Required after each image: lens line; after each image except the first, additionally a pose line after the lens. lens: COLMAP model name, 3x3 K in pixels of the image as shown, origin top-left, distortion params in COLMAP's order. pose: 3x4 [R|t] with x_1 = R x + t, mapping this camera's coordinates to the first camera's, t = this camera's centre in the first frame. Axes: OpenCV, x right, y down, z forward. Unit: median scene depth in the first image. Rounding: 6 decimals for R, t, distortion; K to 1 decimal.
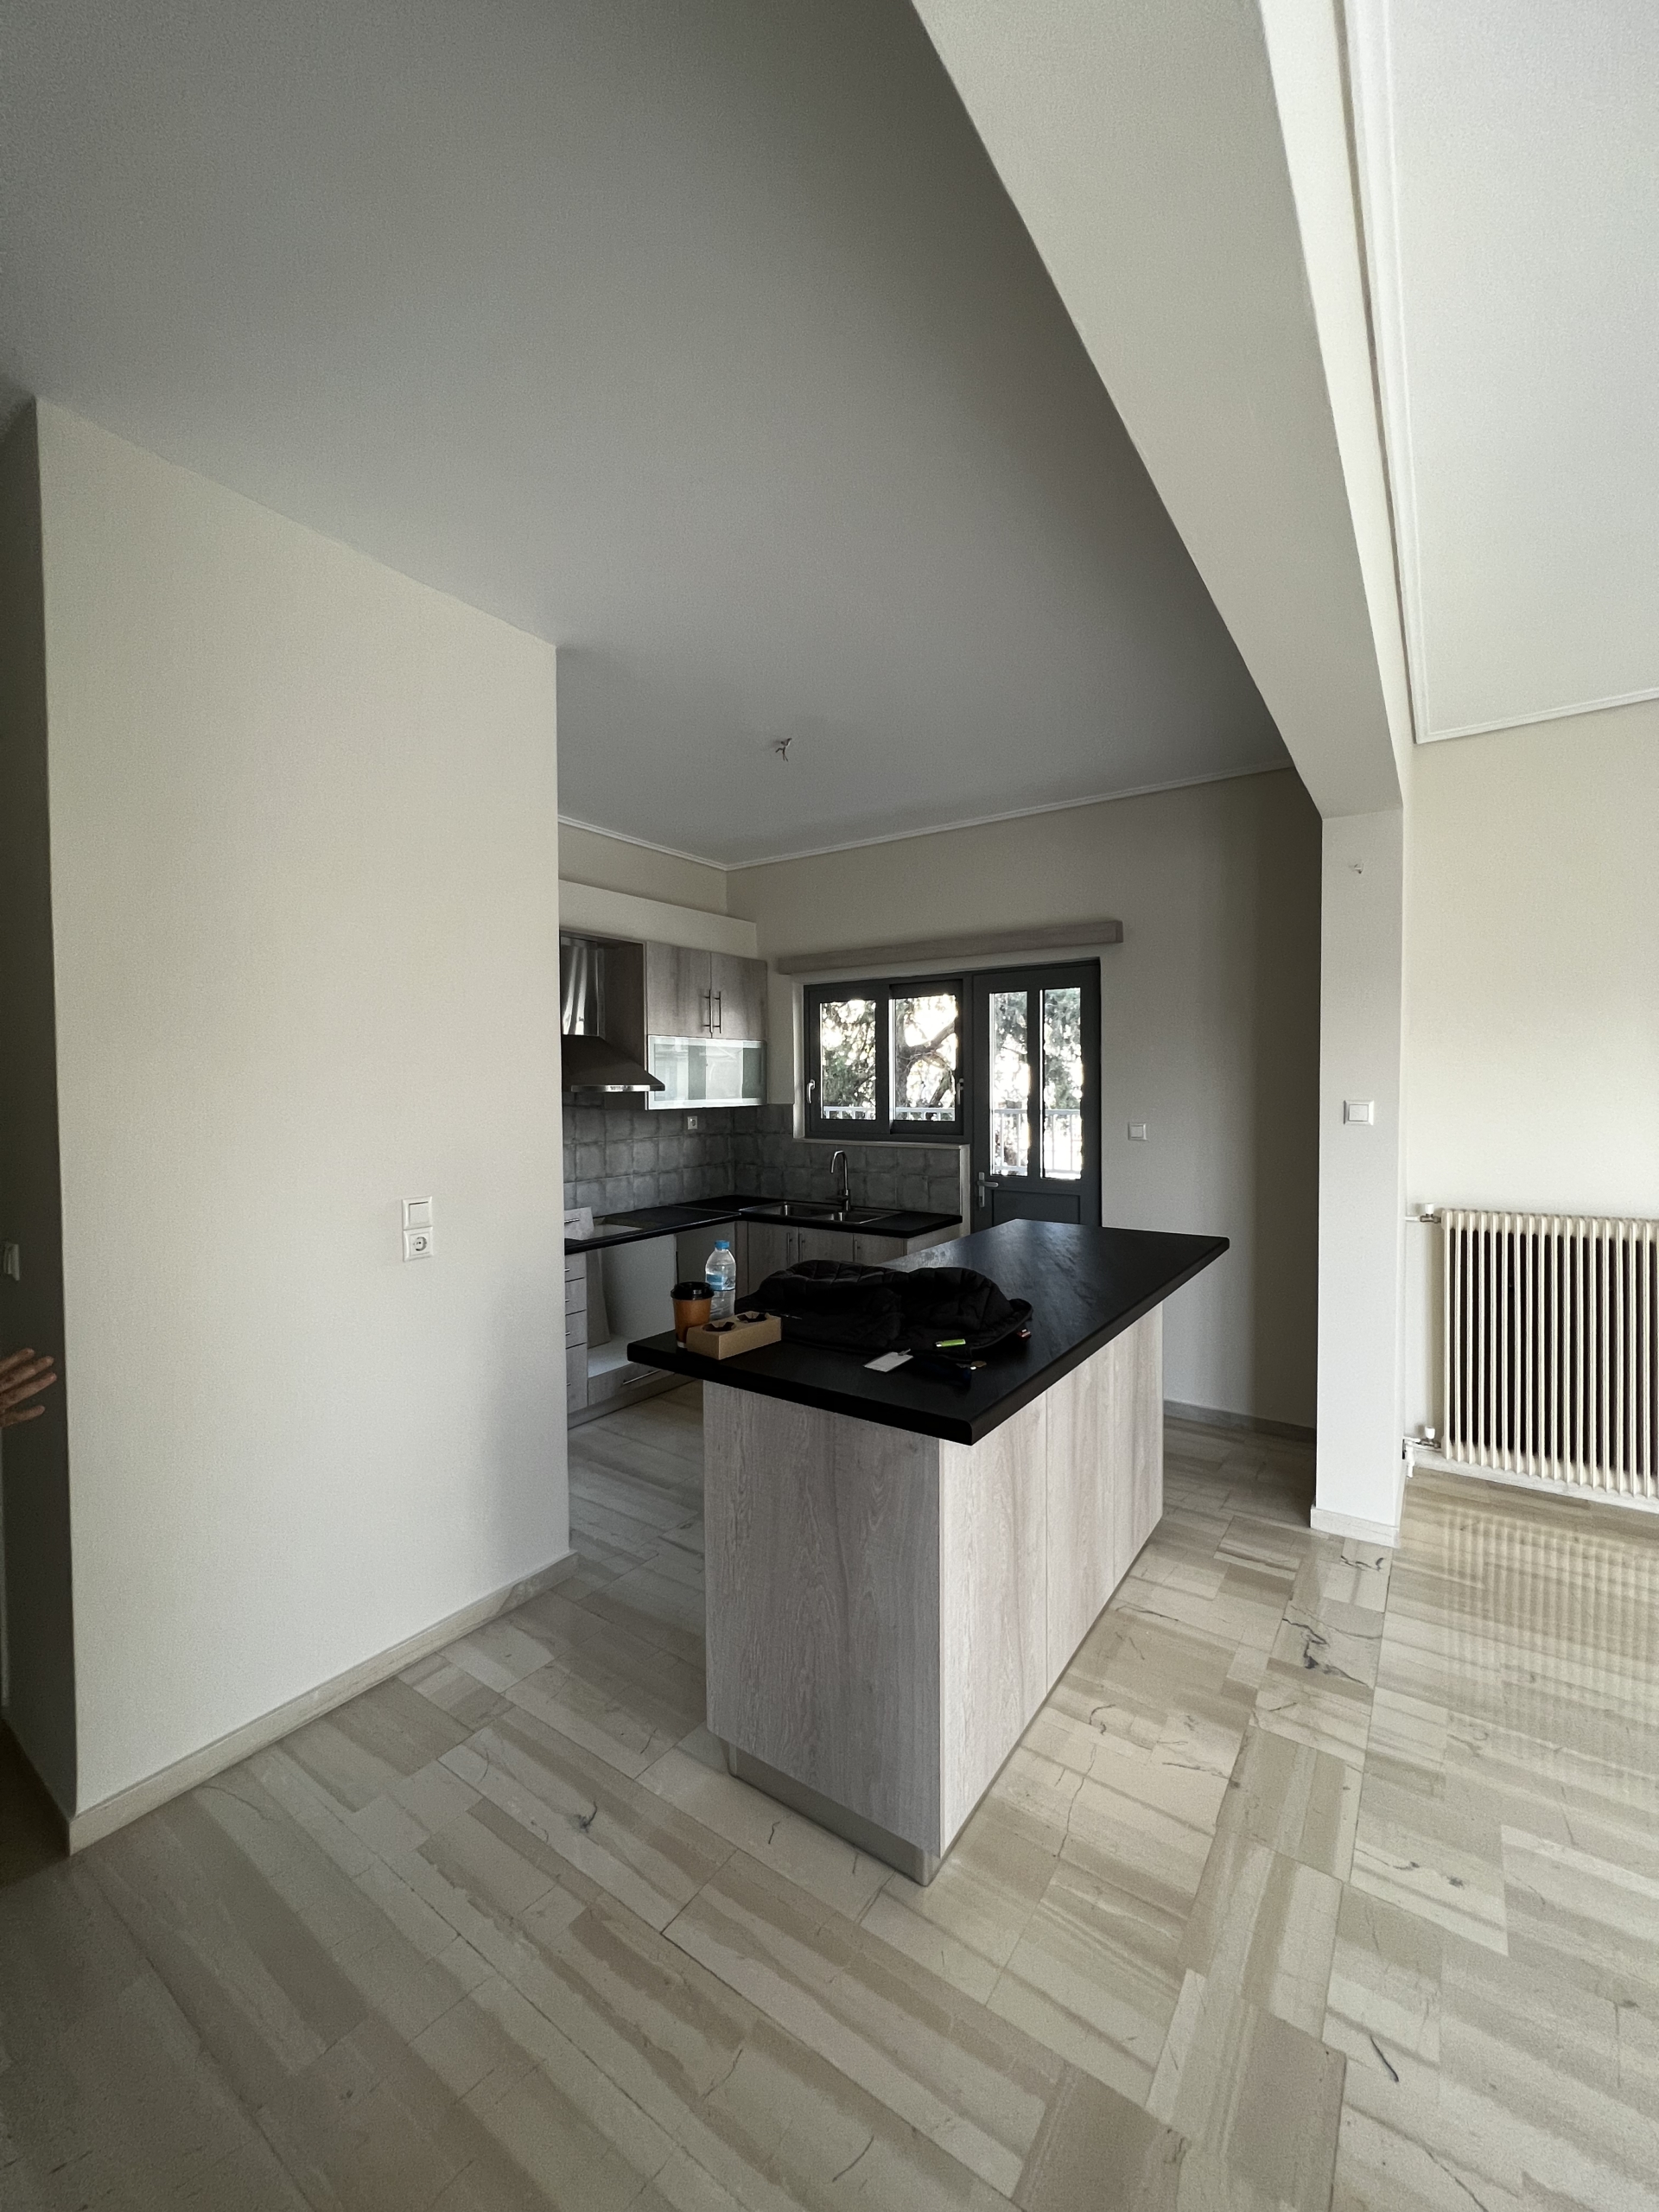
lens RADIAL K [[886.1, 0, 833.0], [0, 886.1, 1108.3], [0, 0, 1]] dist [-0.000502, 0.000572]
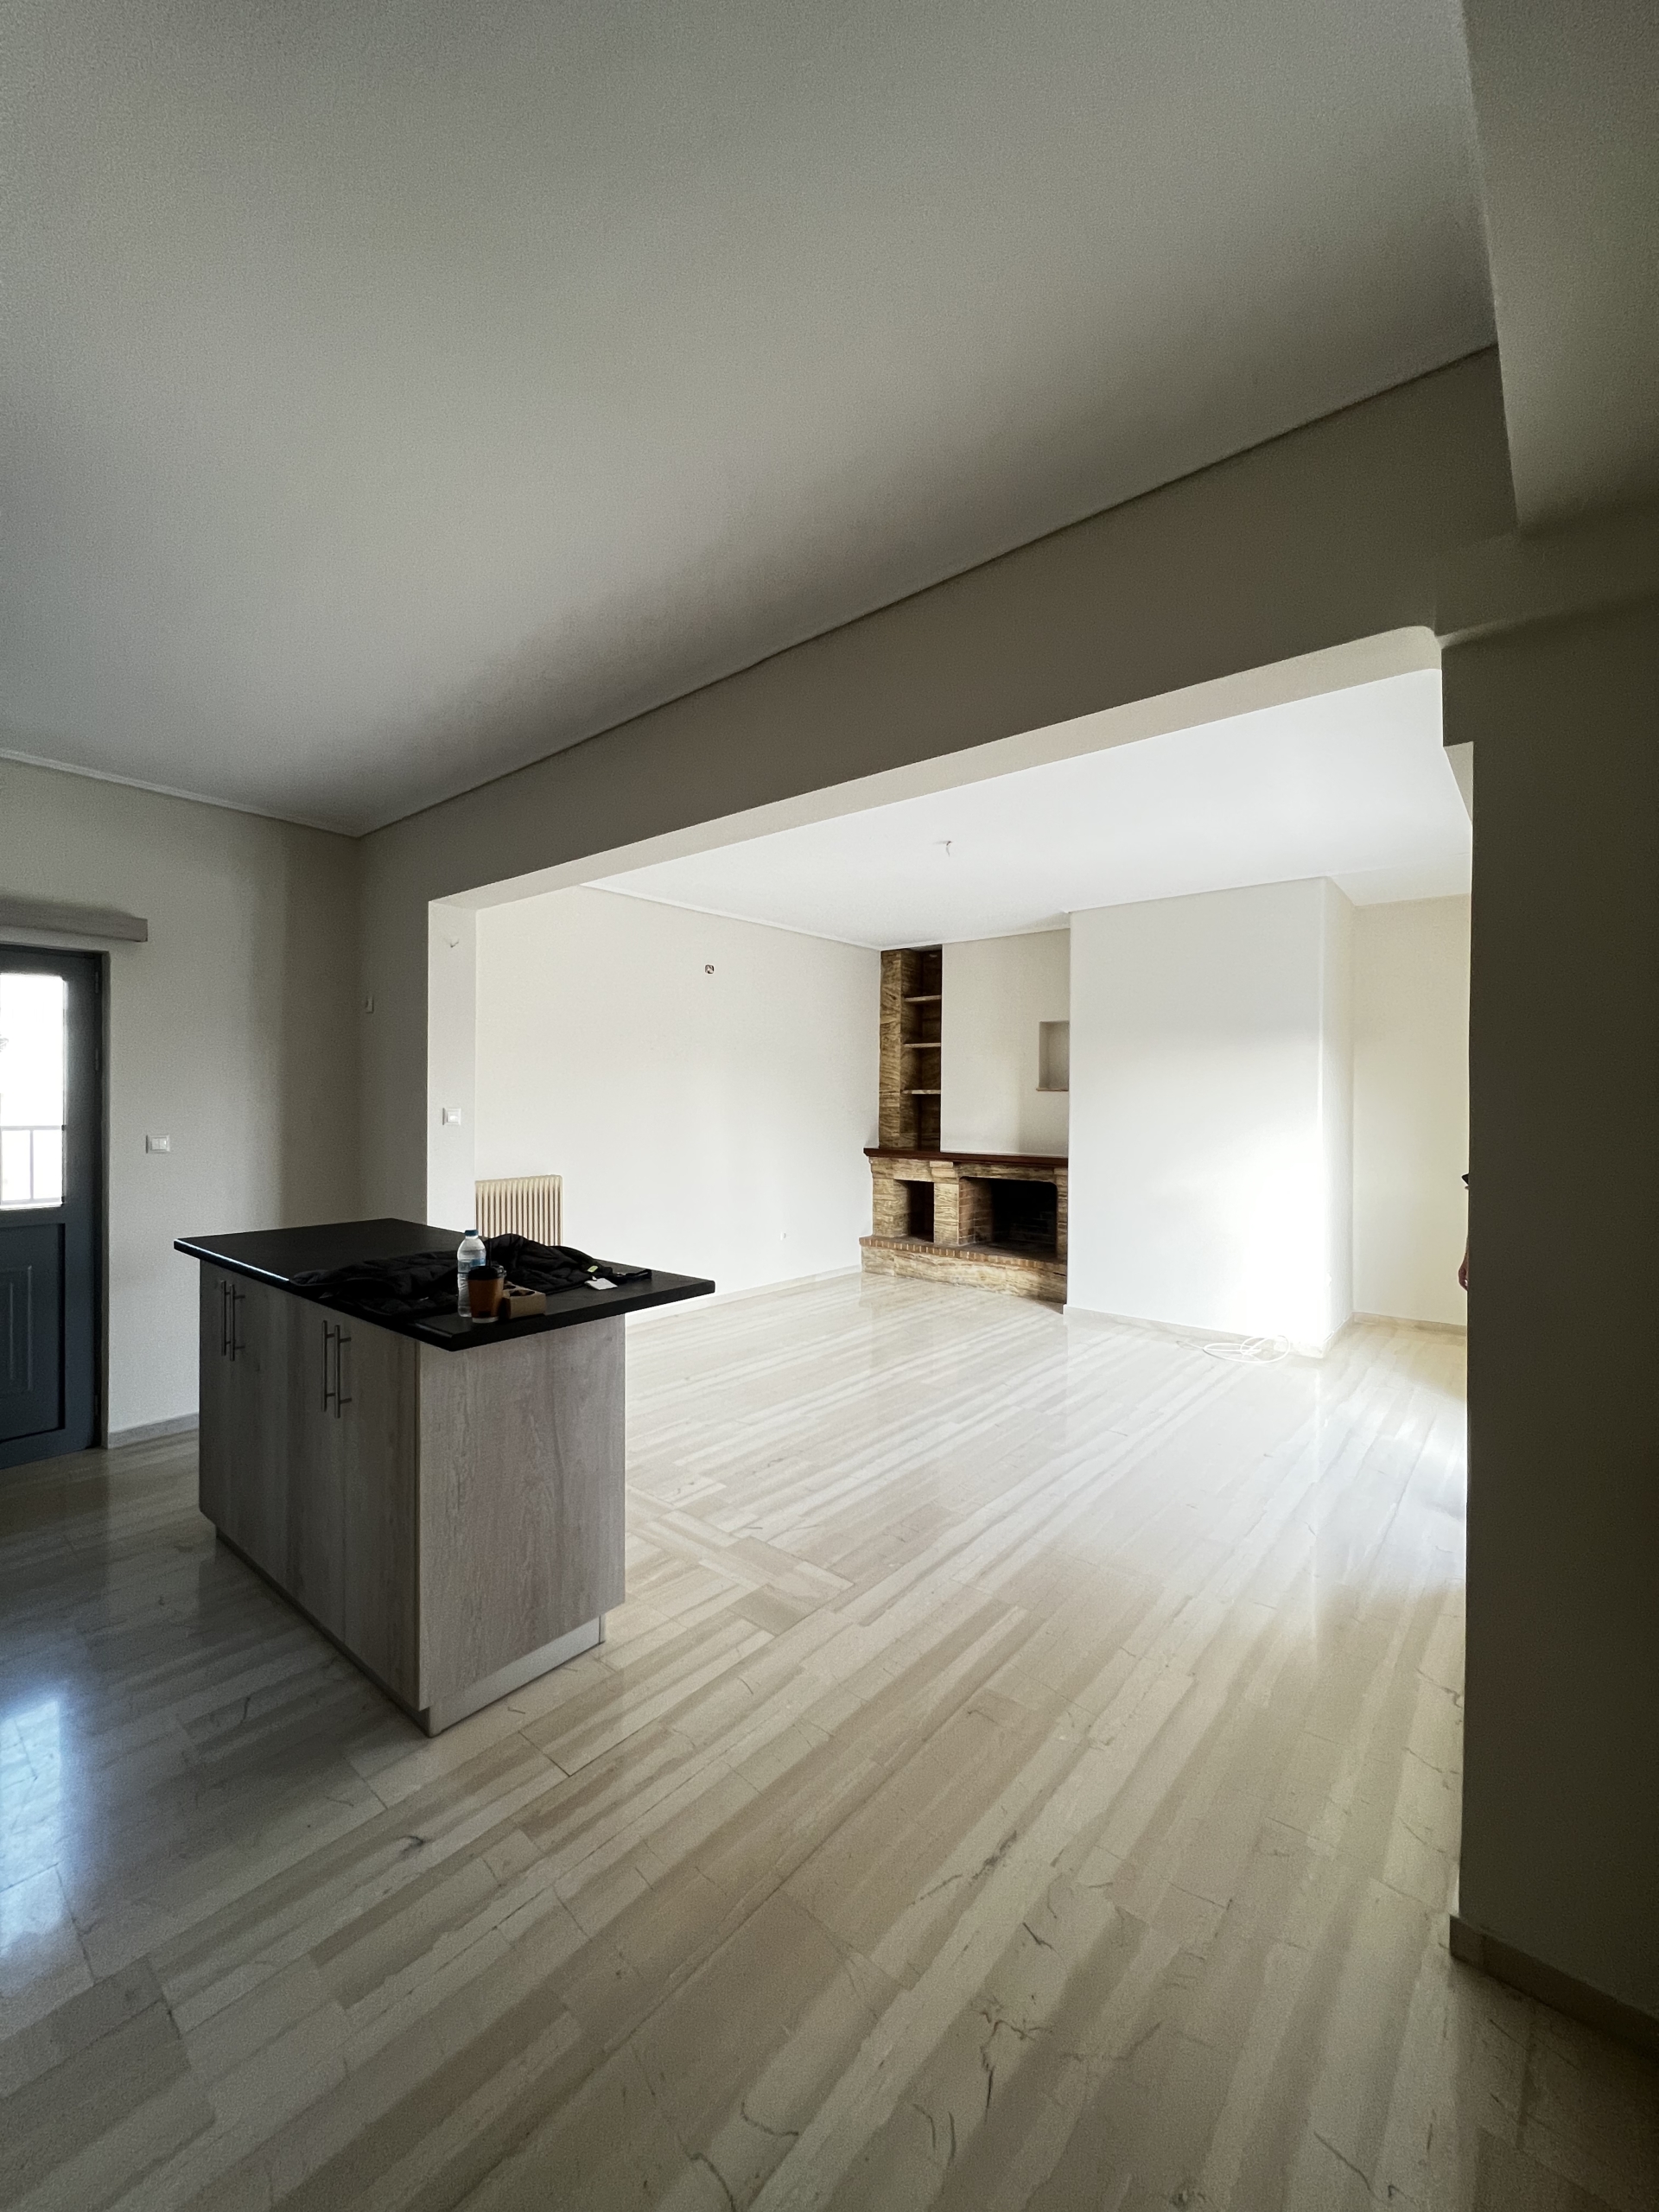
lens RADIAL K [[886.1, 0, 833.4], [0, 886.1, 1099.4], [0, 0, 1]] dist [-0.000502, 0.000572]
pose [[0.083135, 0.005992, 0.996520, -0.482589], [0.019184, 0.999787, -0.007612, -0.000052], [-0.996354, 0.019750, 0.083003, 0.175095]]
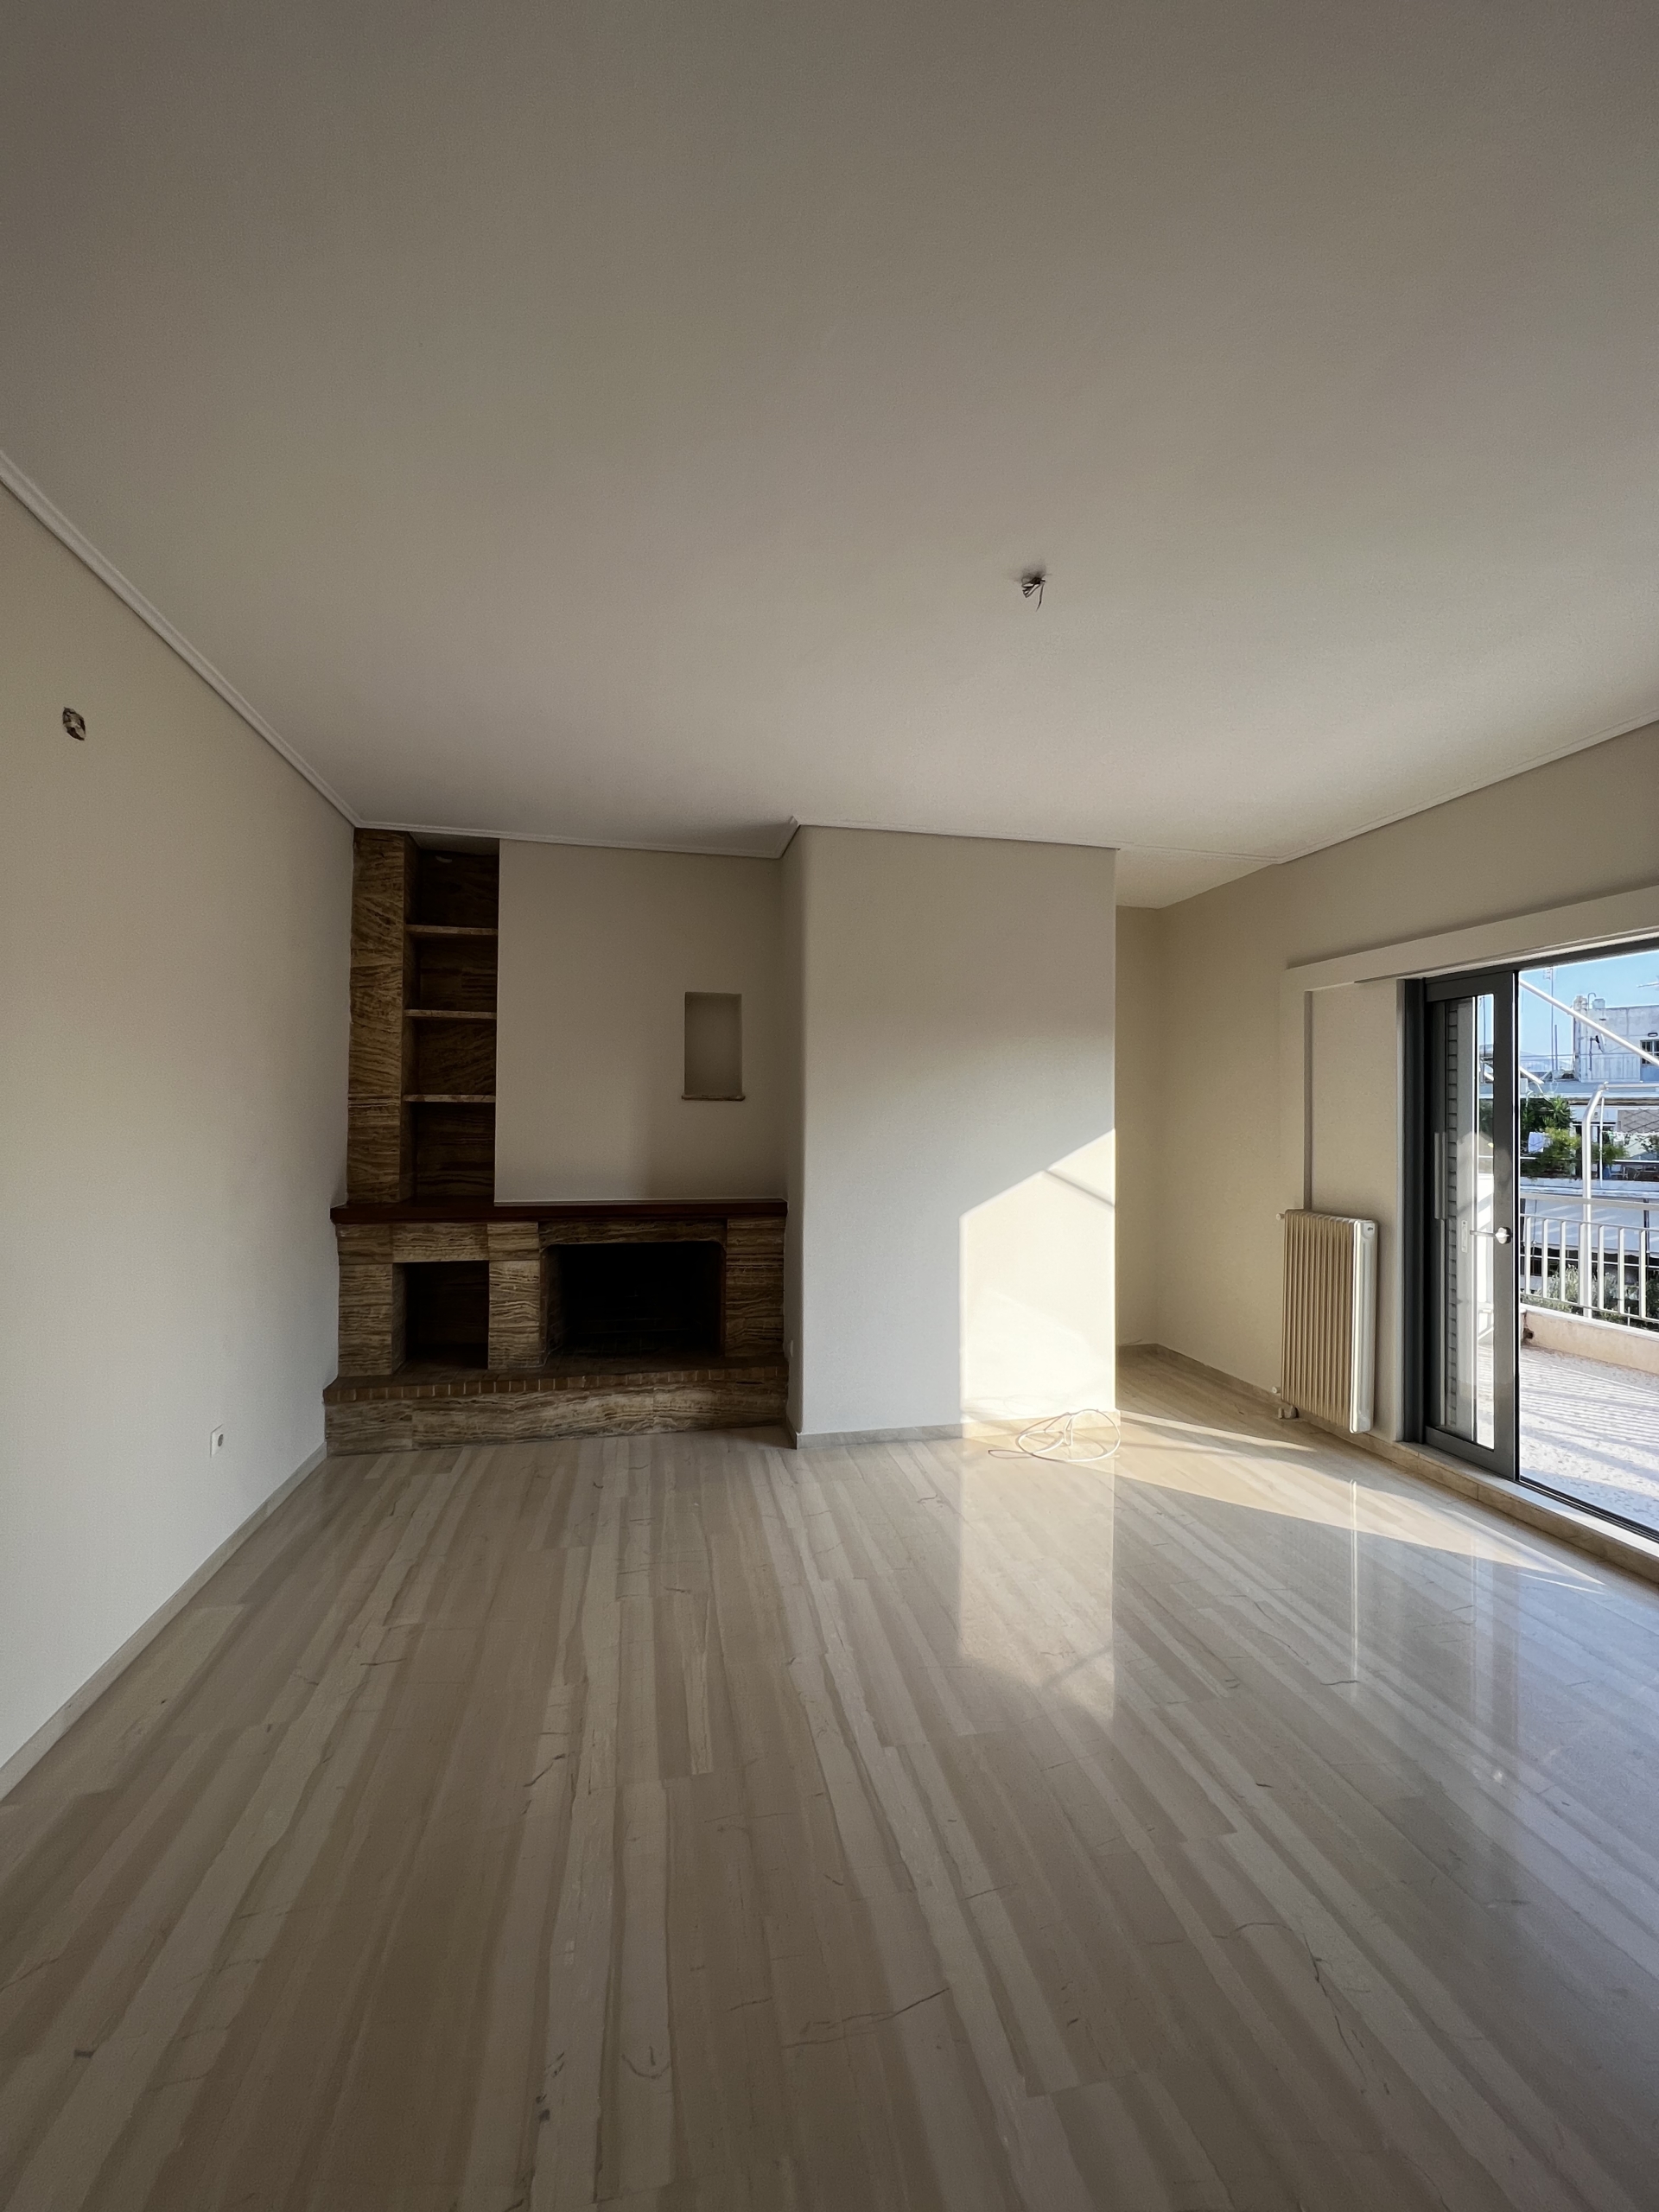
lens RADIAL K [[886.1, 0, 832.0], [0, 886.1, 1102.9], [0, 0, 1]] dist [-0.000502, 0.000572]
pose [[-0.730417, 0.010321, 0.682924, 0.270627], [0.013035, 0.999914, -0.001171, -0.012641], [-0.682877, 0.008047, -0.730489, 0.548078]]
